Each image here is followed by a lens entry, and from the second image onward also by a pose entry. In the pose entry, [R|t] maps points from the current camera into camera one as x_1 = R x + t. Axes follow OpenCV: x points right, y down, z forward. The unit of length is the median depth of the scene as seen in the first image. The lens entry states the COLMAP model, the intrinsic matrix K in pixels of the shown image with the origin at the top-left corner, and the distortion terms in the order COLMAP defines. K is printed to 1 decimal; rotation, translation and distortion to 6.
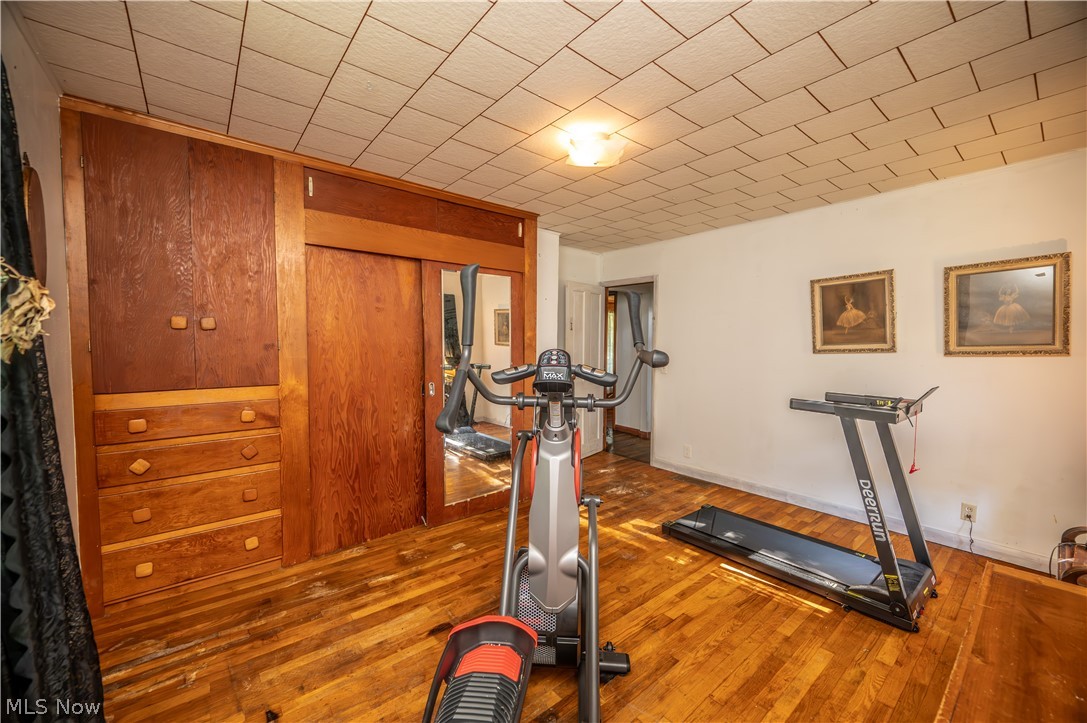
lens RADIAL K [[430.4, 0, 547.0], [0, 430.4, 361.5], [0, 0, 1]] dist [0.000369, 0.000141]
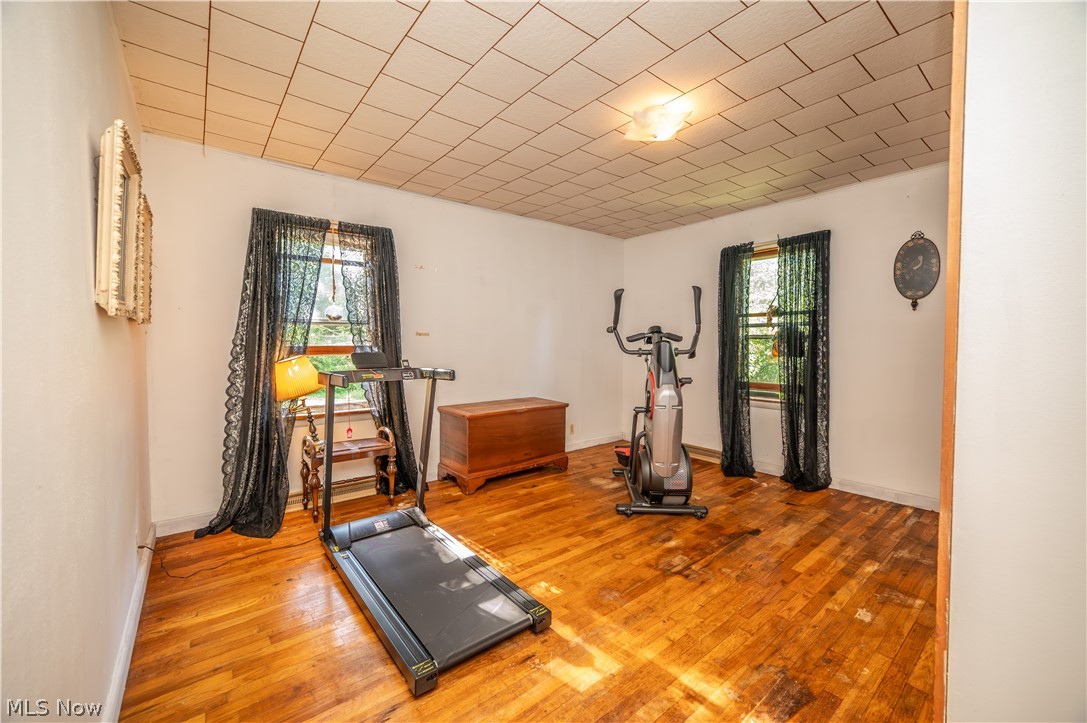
lens RADIAL K [[430.4, 0, 547.0], [0, 430.4, 361.5], [0, 0, 1]] dist [0.000369, 0.000141]
pose [[-0.999932, -0.010009, 0.005959, 0.352840], [-0.009453, 0.996176, 0.086852, -0.019185], [-0.006806, 0.086790, -0.996203, 2.021704]]
